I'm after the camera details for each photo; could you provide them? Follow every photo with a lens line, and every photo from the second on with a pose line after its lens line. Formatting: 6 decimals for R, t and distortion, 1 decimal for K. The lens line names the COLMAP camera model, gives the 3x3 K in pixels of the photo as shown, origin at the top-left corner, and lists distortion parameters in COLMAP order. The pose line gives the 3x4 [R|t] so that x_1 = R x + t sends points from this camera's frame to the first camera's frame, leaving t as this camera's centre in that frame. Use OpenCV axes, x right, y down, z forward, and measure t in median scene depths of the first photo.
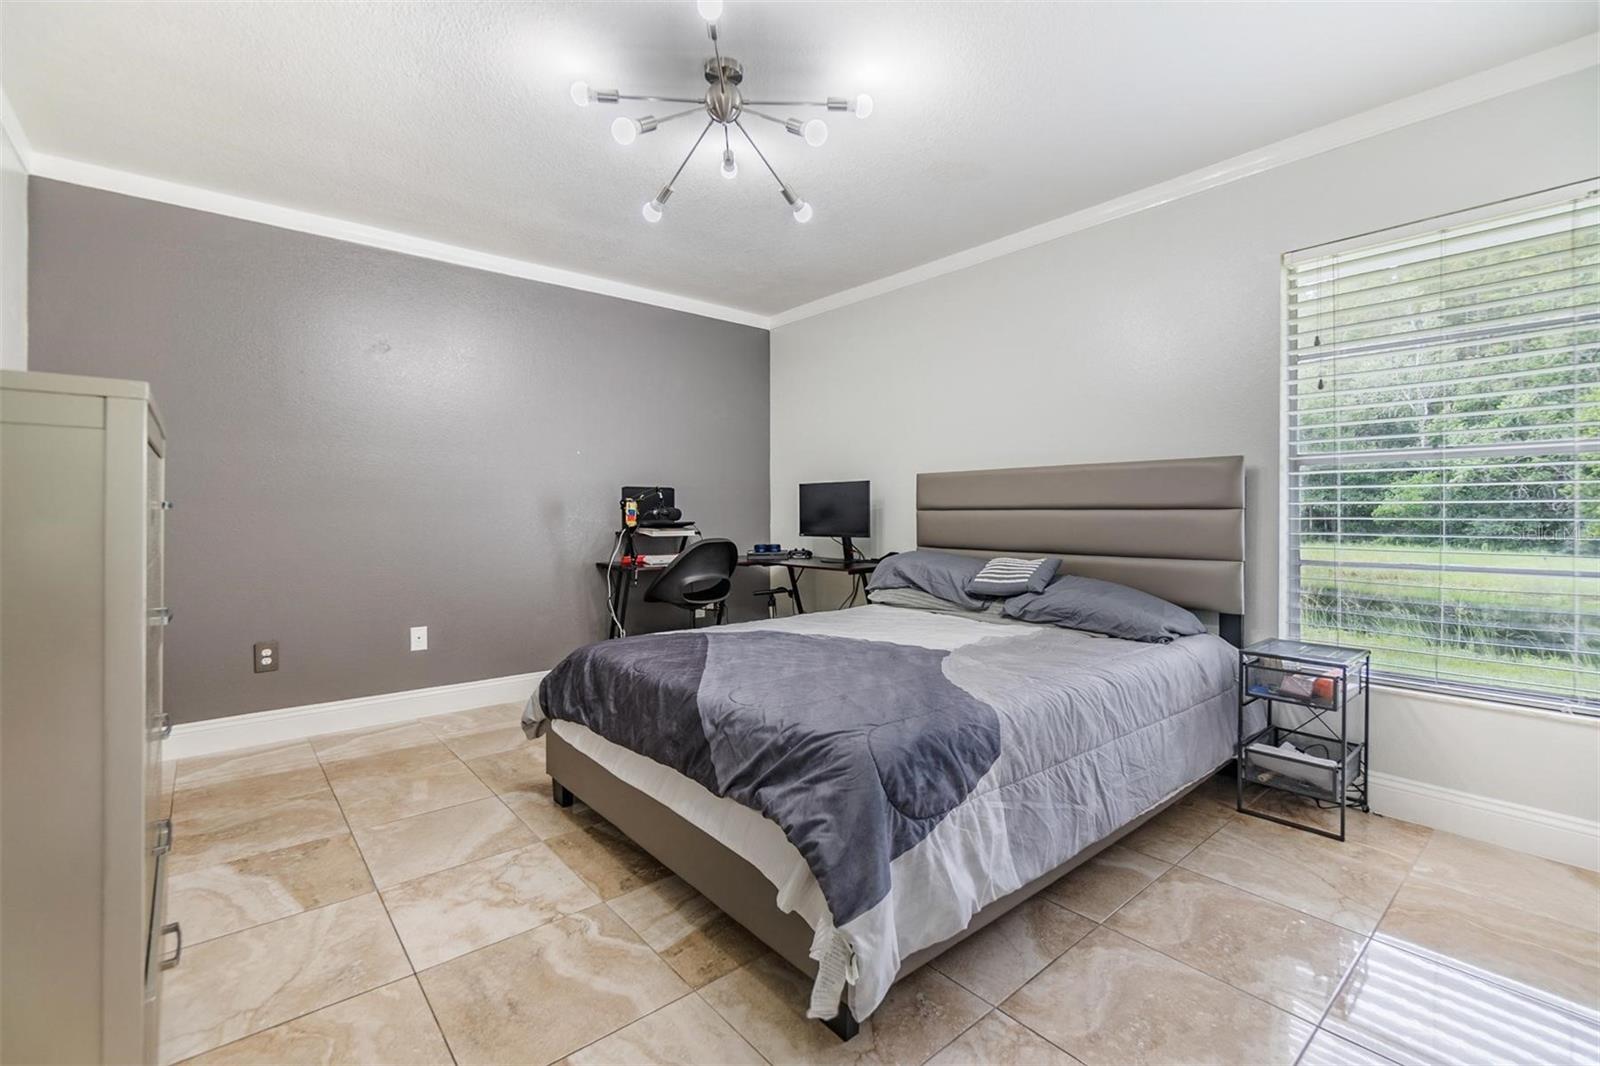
lens RADIAL K [[696.5, 0, 797.7], [0, 696.5, 522.5], [0, 0, 1]] dist [0.000813, -0.000046]
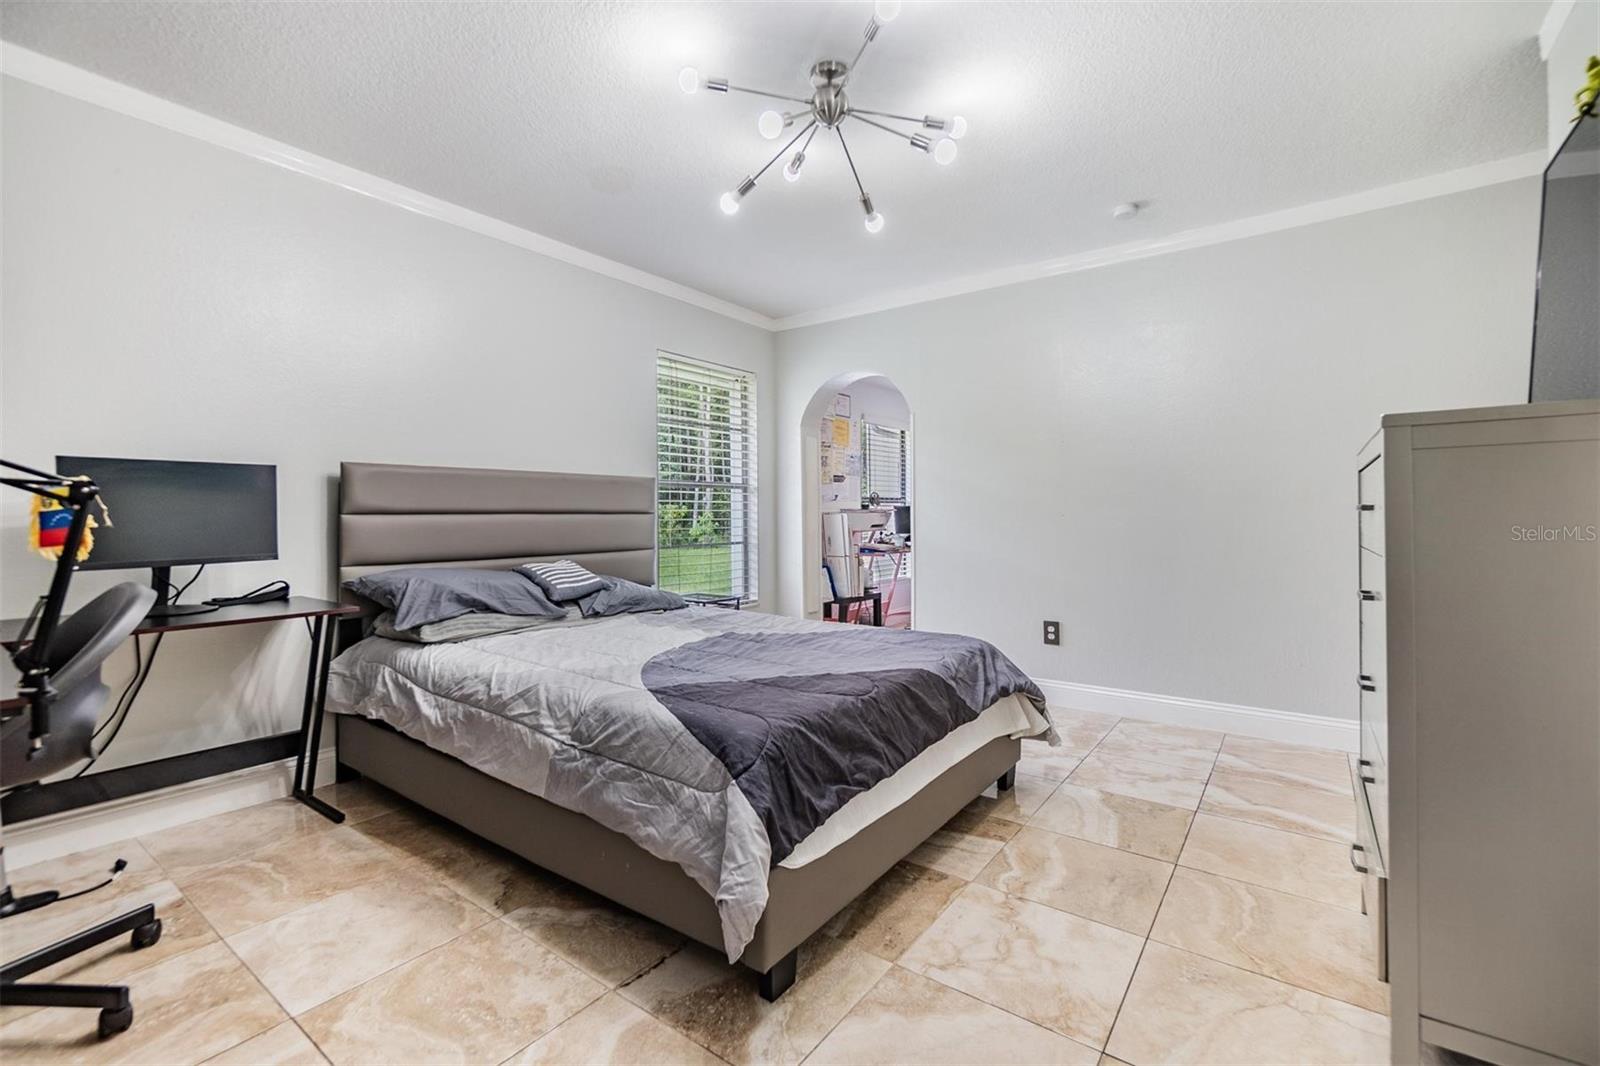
lens RADIAL K [[696.5, 0, 797.4], [0, 696.5, 521.7], [0, 0, 1]] dist [0.000813, -0.000046]
pose [[-0.225539, -0.007247, 0.974207, -1.121129], [0.021431, 0.999693, 0.012399, -0.018208], [-0.973998, 0.023674, -0.225315, 1.335465]]
